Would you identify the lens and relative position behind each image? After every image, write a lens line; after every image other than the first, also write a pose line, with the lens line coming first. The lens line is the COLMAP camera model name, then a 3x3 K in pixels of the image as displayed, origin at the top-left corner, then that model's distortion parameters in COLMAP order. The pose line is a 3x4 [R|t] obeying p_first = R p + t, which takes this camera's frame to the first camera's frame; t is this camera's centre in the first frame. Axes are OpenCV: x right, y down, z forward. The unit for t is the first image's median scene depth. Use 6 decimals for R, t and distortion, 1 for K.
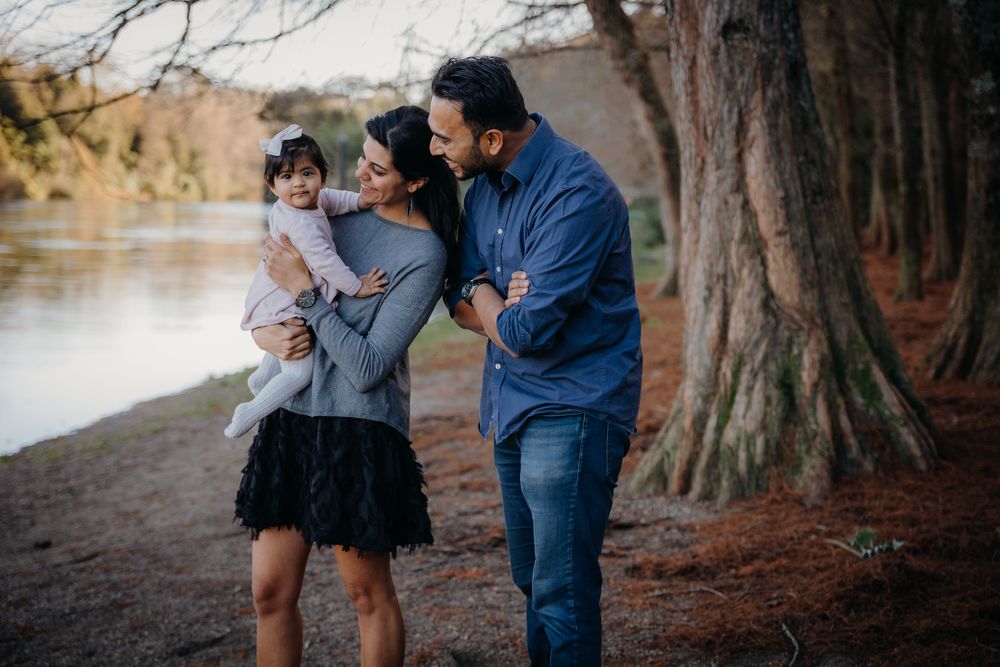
lens RADIAL K [[1966.3, 0, 497.0], [0, 1966.3, 320.3], [0, 0, 1]] dist [0.171258, 0.000000]
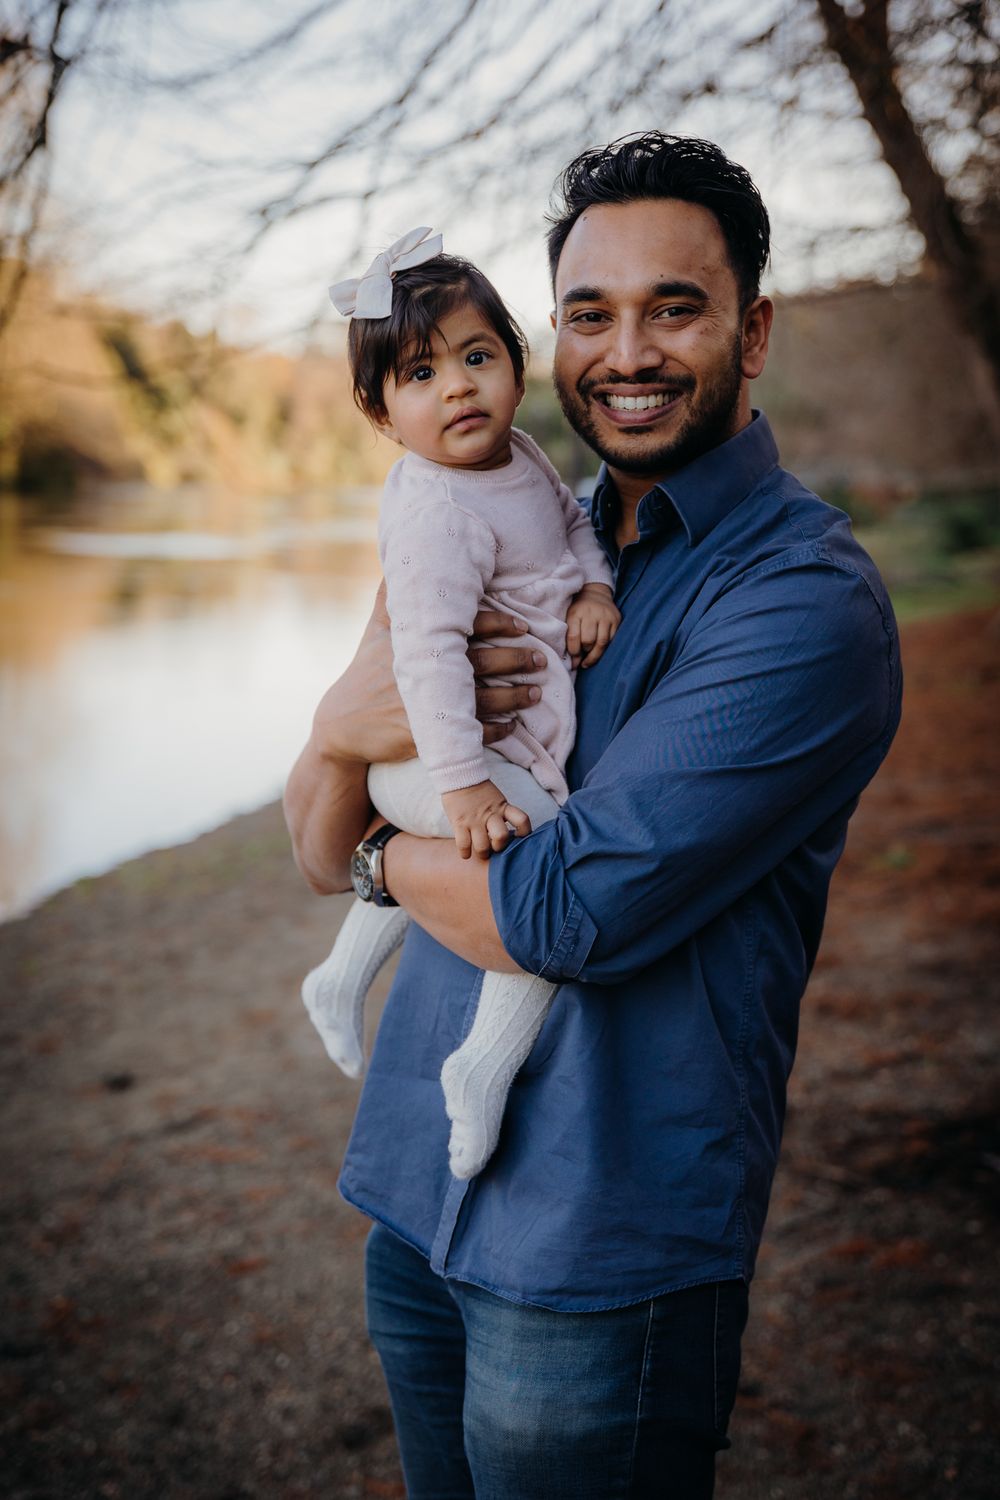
lens RADIAL K [[2417.9, 0, 483.2], [0, 2417.9, 743.9], [0, 0, 1]] dist [0.211638, 0.000000]
pose [[0.995088, 0.025397, -0.095683, -0.053222], [-0.021165, 0.998763, 0.044990, -0.026191], [0.096707, -0.042744, 0.994395, 0.295840]]
